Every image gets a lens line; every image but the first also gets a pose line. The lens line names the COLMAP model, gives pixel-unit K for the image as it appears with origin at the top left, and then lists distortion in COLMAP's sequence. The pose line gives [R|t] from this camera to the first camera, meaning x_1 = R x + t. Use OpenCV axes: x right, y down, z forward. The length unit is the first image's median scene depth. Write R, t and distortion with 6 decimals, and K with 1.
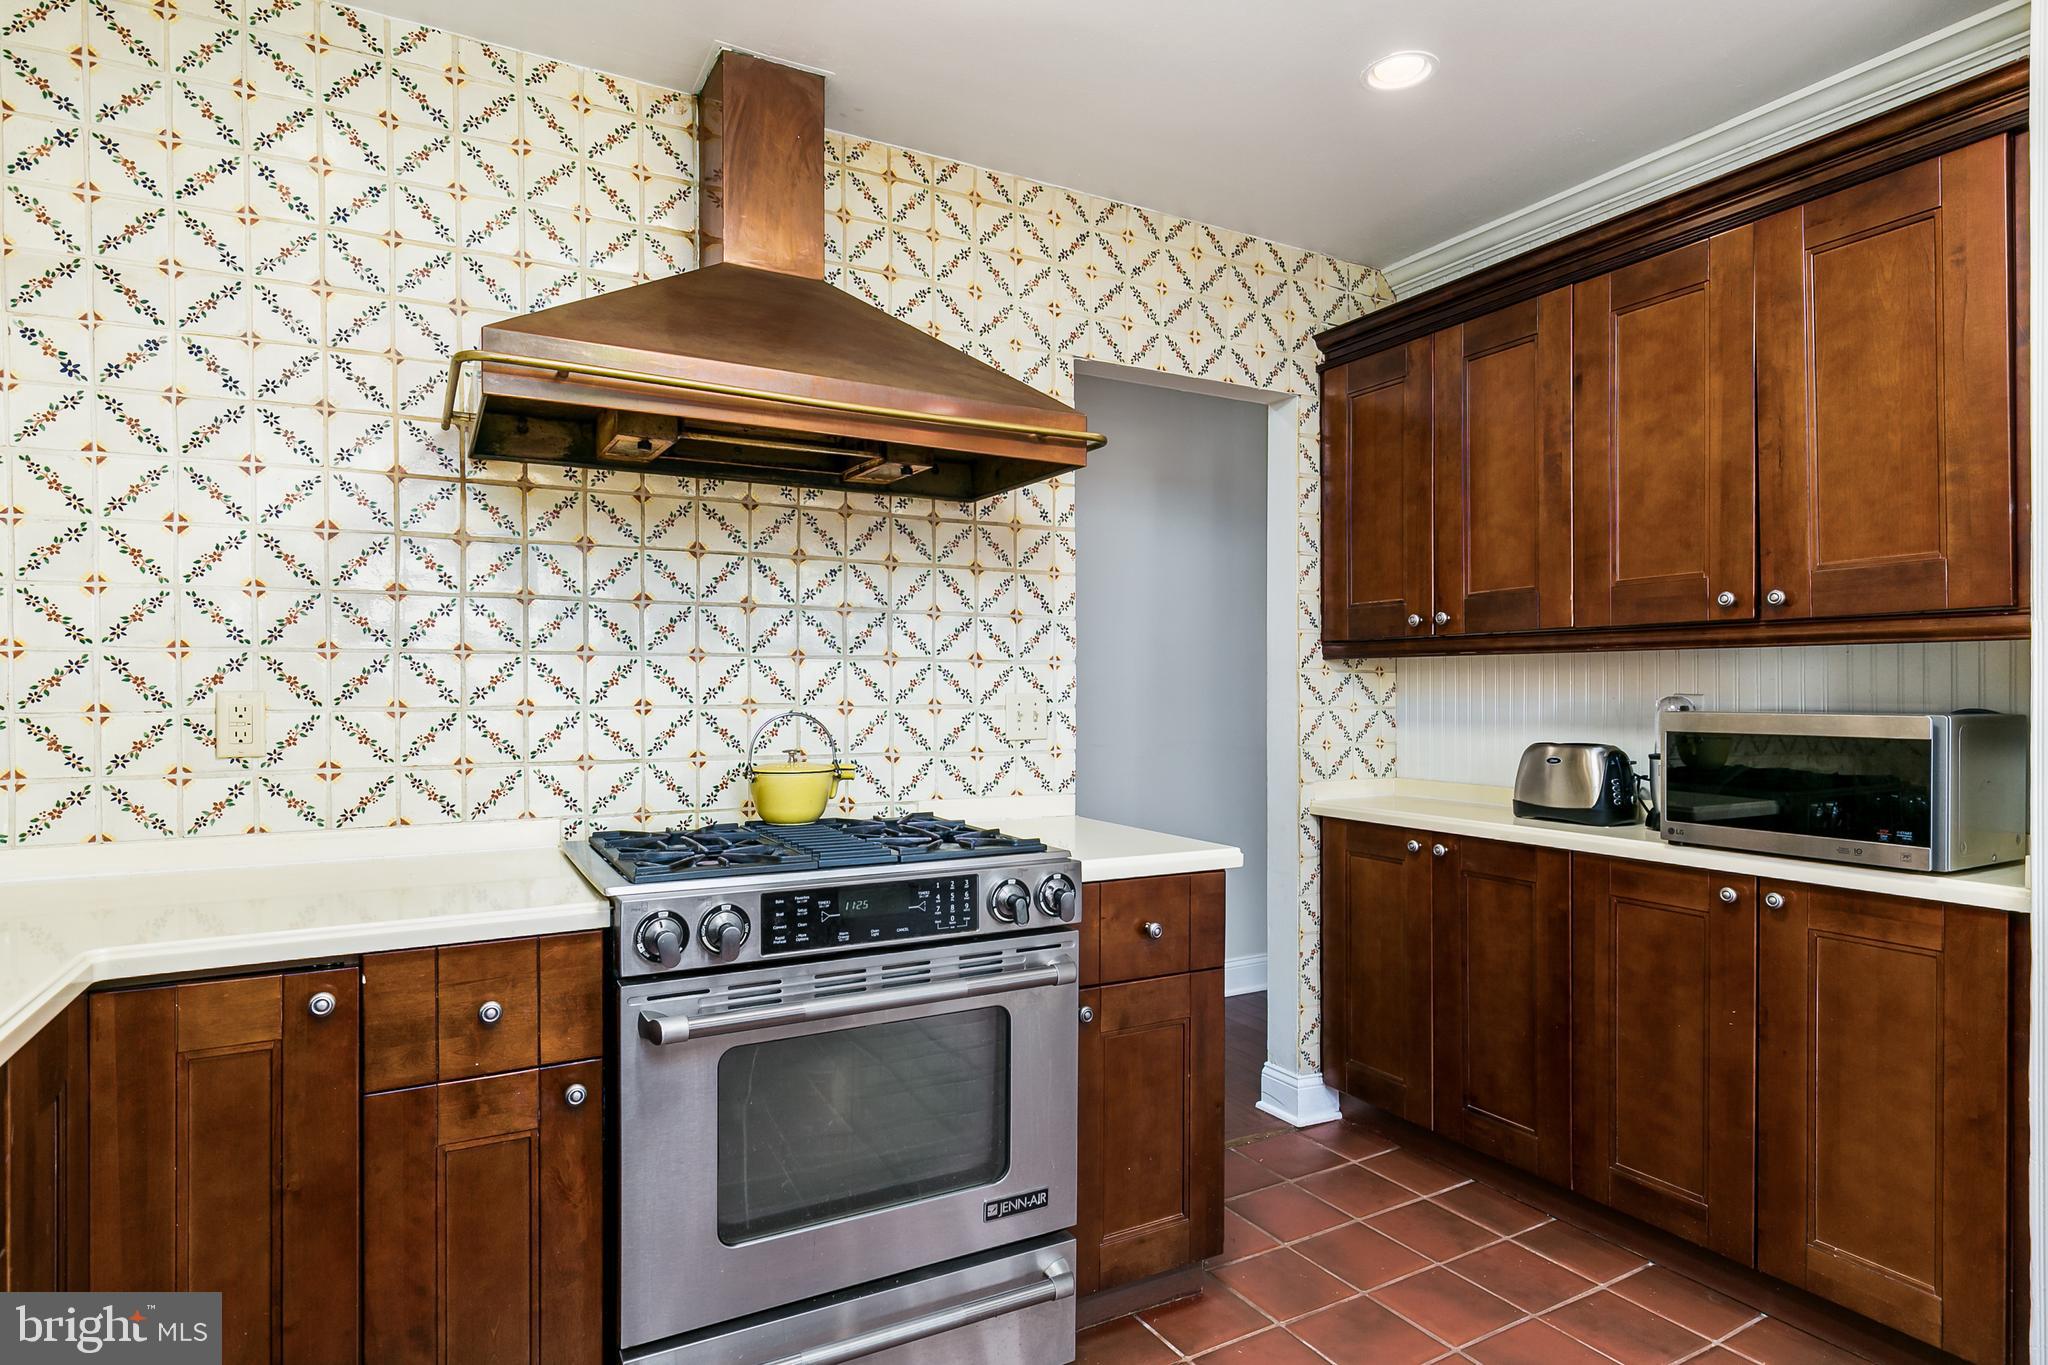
lens RADIAL K [[1106.7, 0, 1022.7], [0, 1106.7, 691.3], [0, 0, 1]] dist [0.002237, -0.001021]
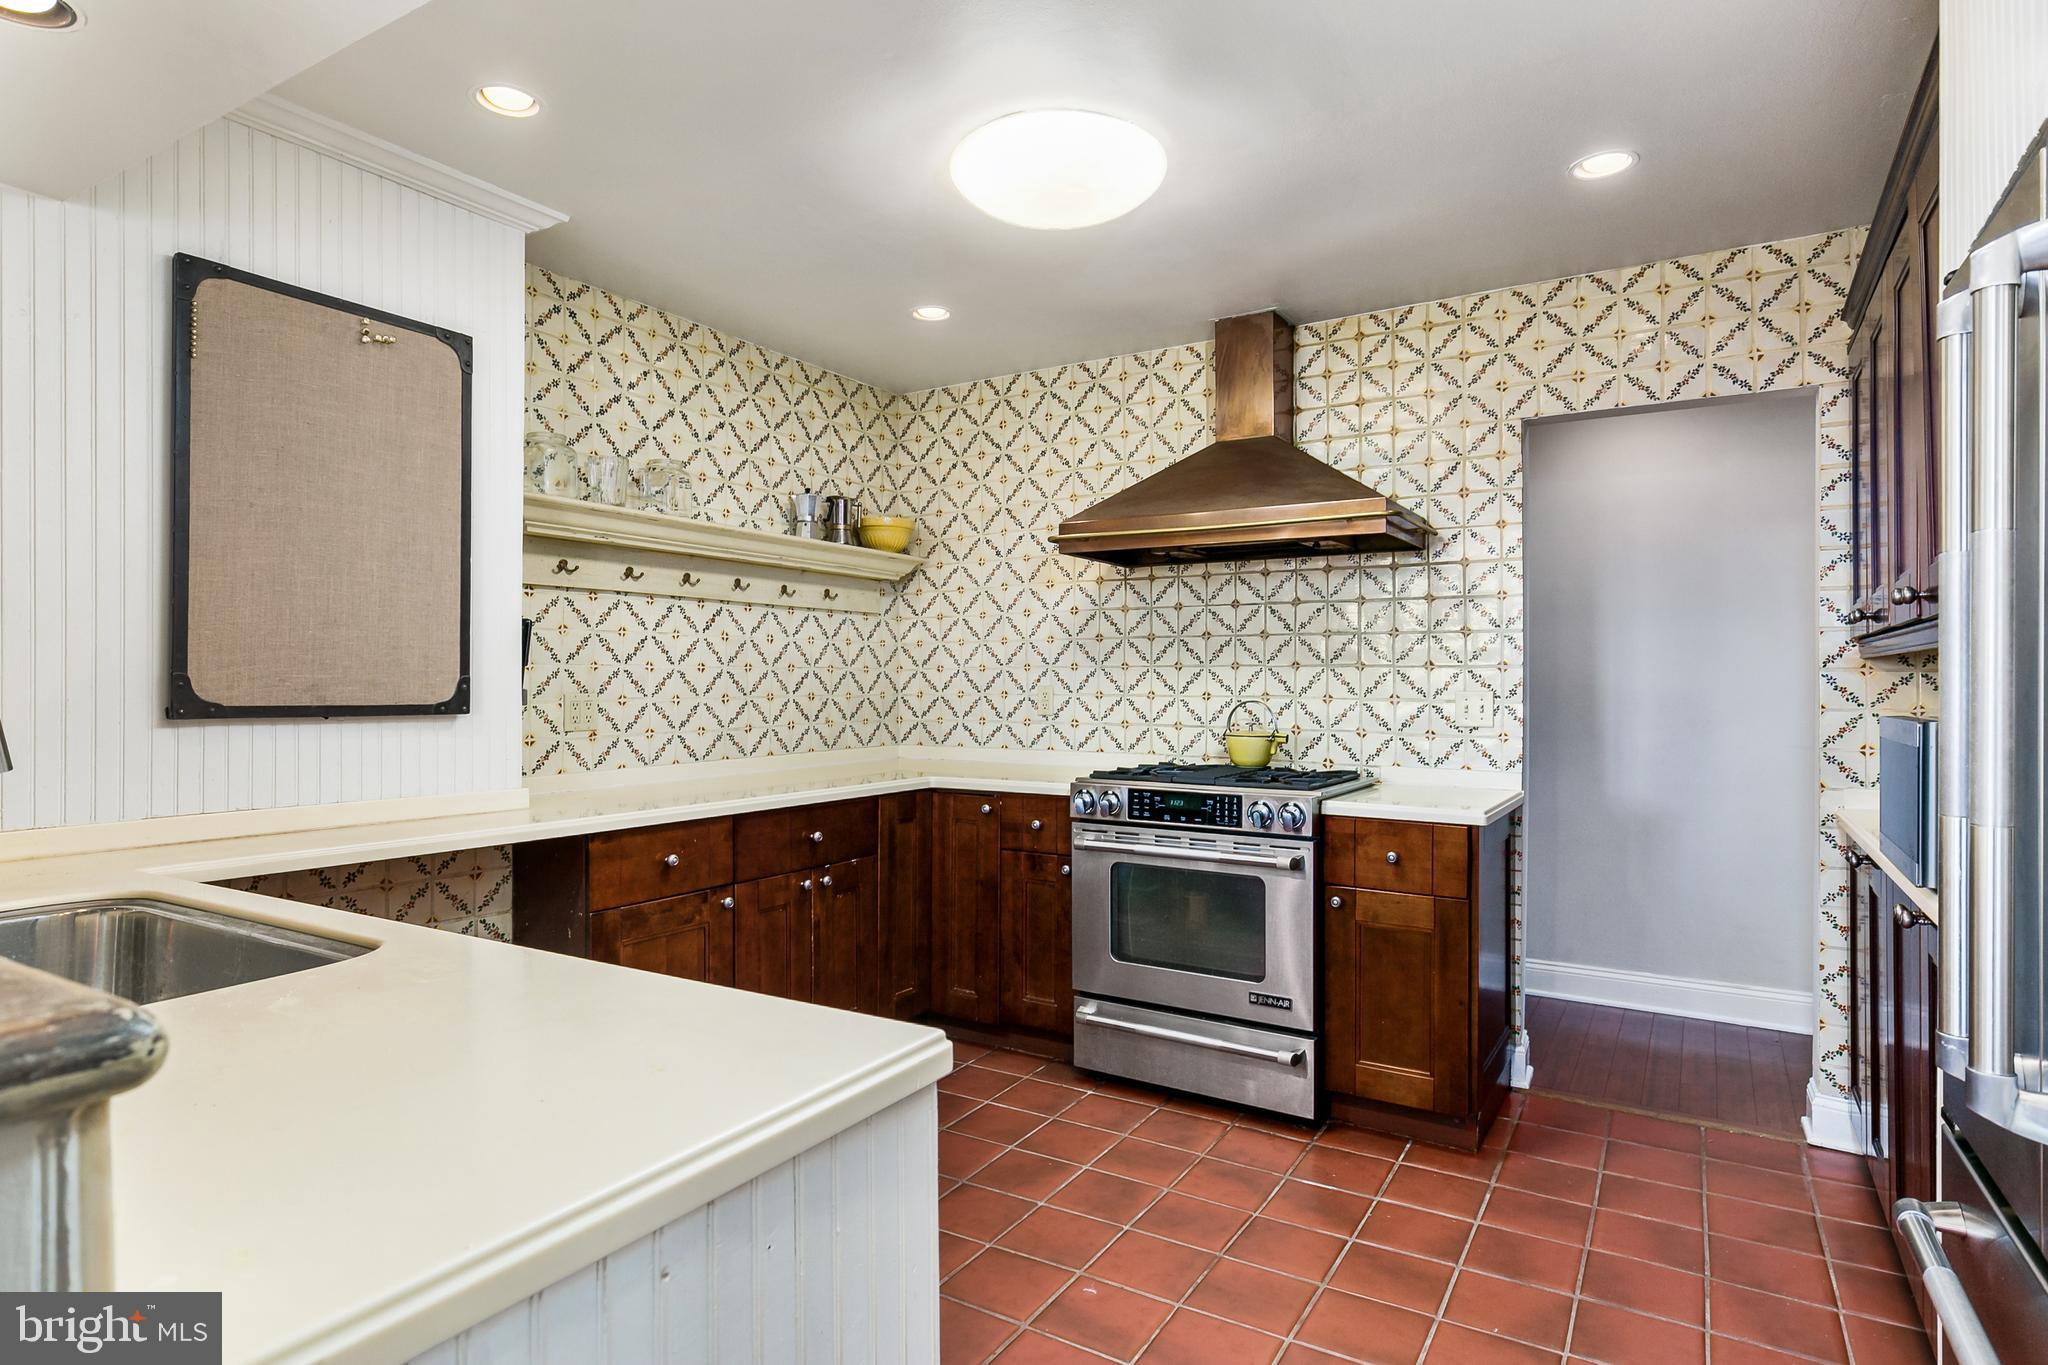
lens RADIAL K [[1085.7, 0, 1030.6], [0, 1085.7, 672.4], [0, 0, 1]] dist [0.000477, -0.000181]
pose [[0.485869, -0.005168, -0.874016, 1.073927], [-0.006822, 0.999930, -0.009705, -0.004885], [0.874005, 0.010678, 0.485799, -0.083290]]
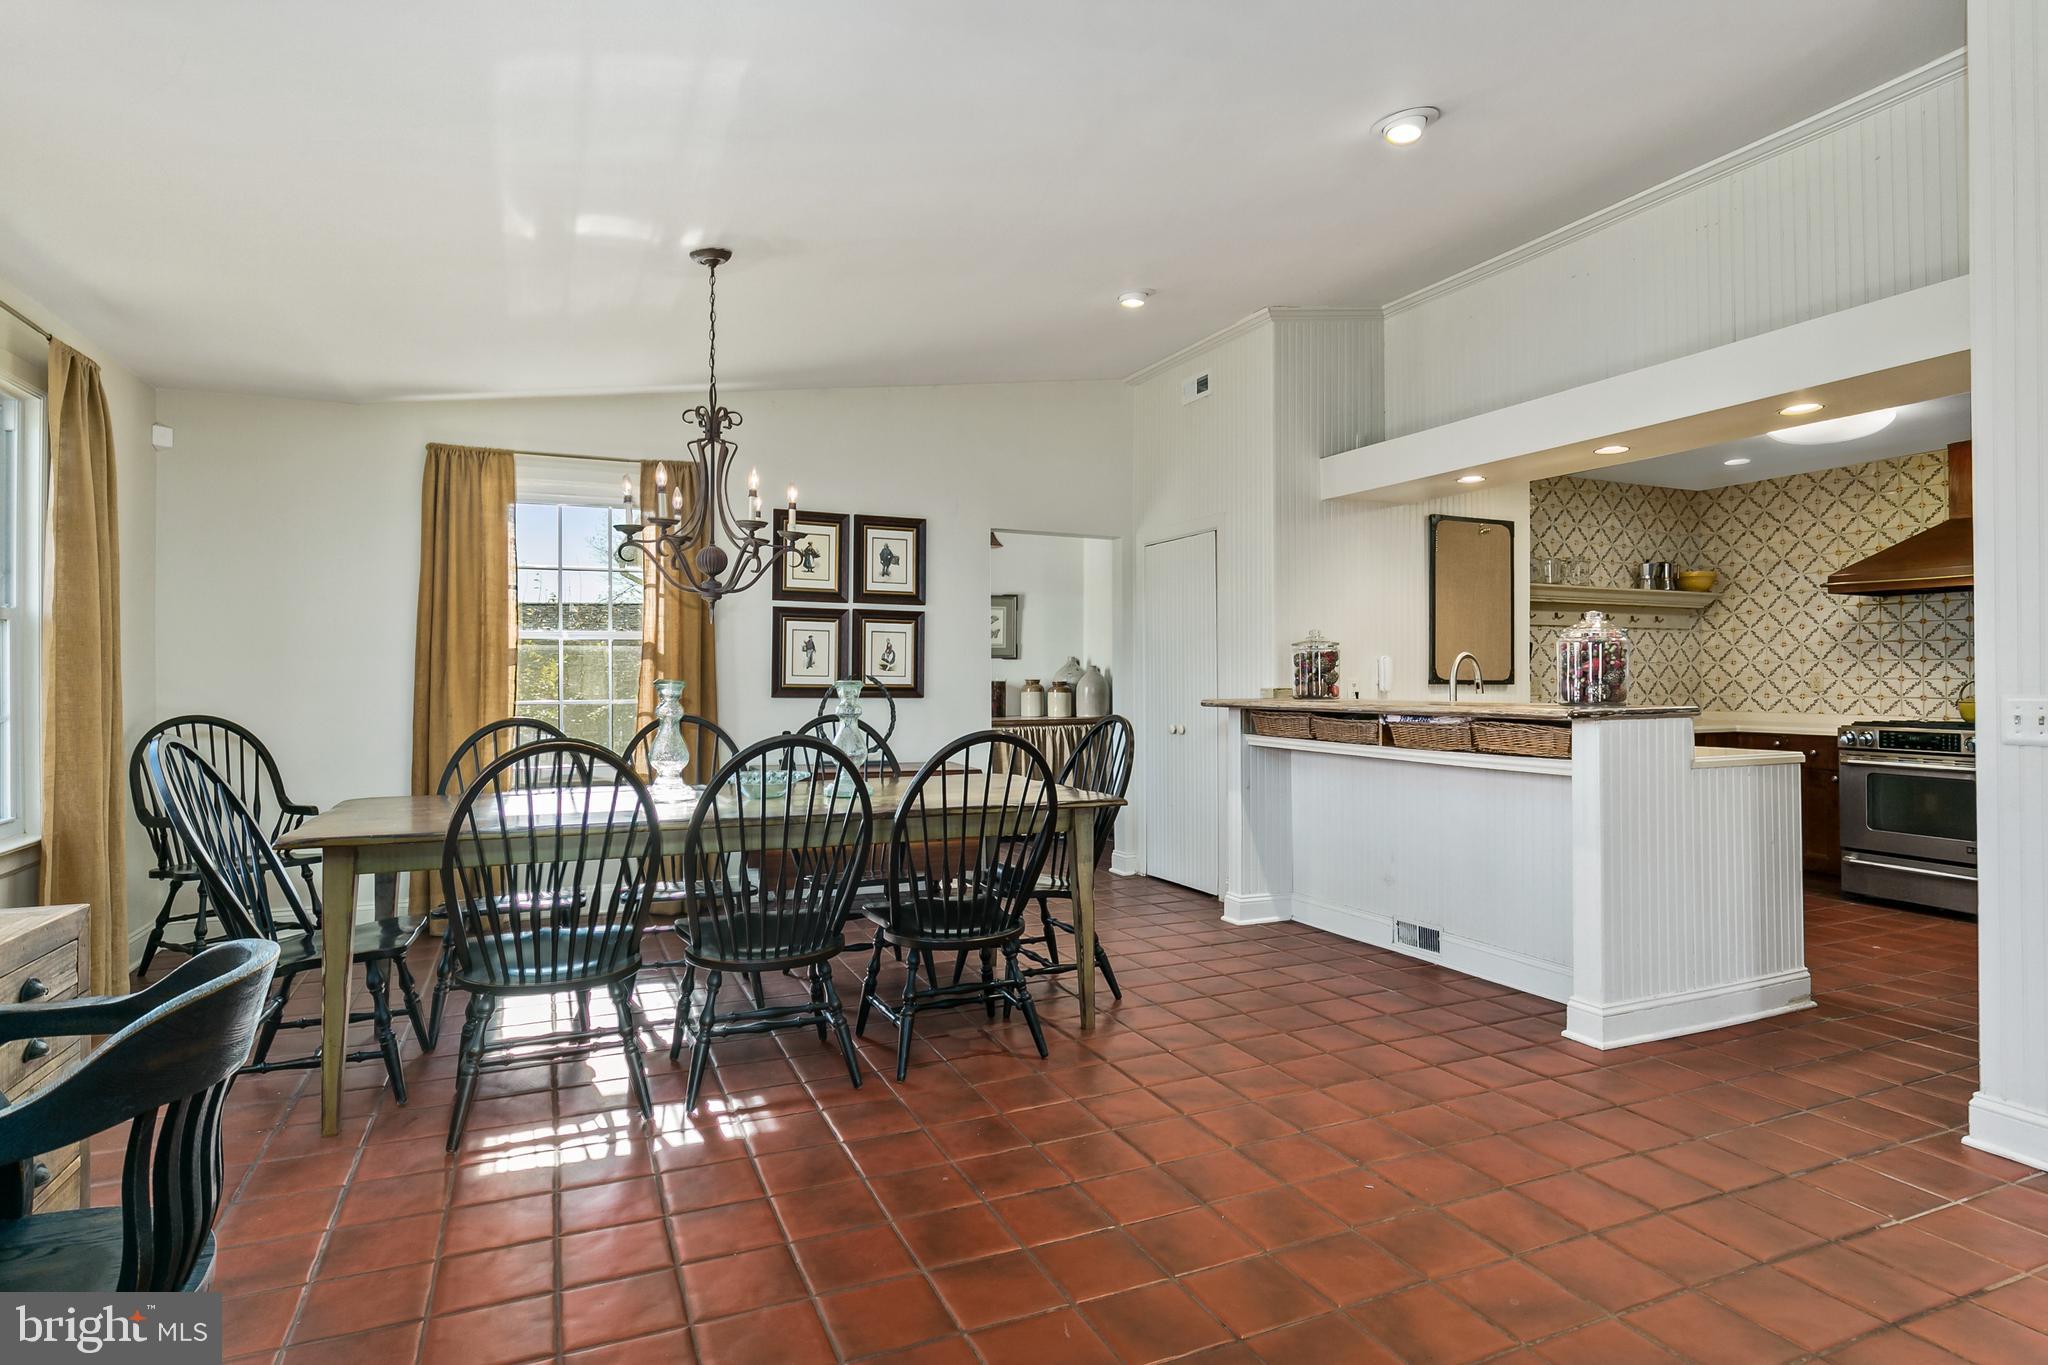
lens RADIAL K [[1085.7, 0, 1030.6], [0, 1085.7, 672.4], [0, 0, 1]] dist [0.000477, -0.000181]
pose [[-0.091265, -0.003465, -0.995821, 2.645009], [-0.003215, 0.999990, -0.003185, 0.015658], [0.995821, 0.002911, -0.091275, -1.047623]]
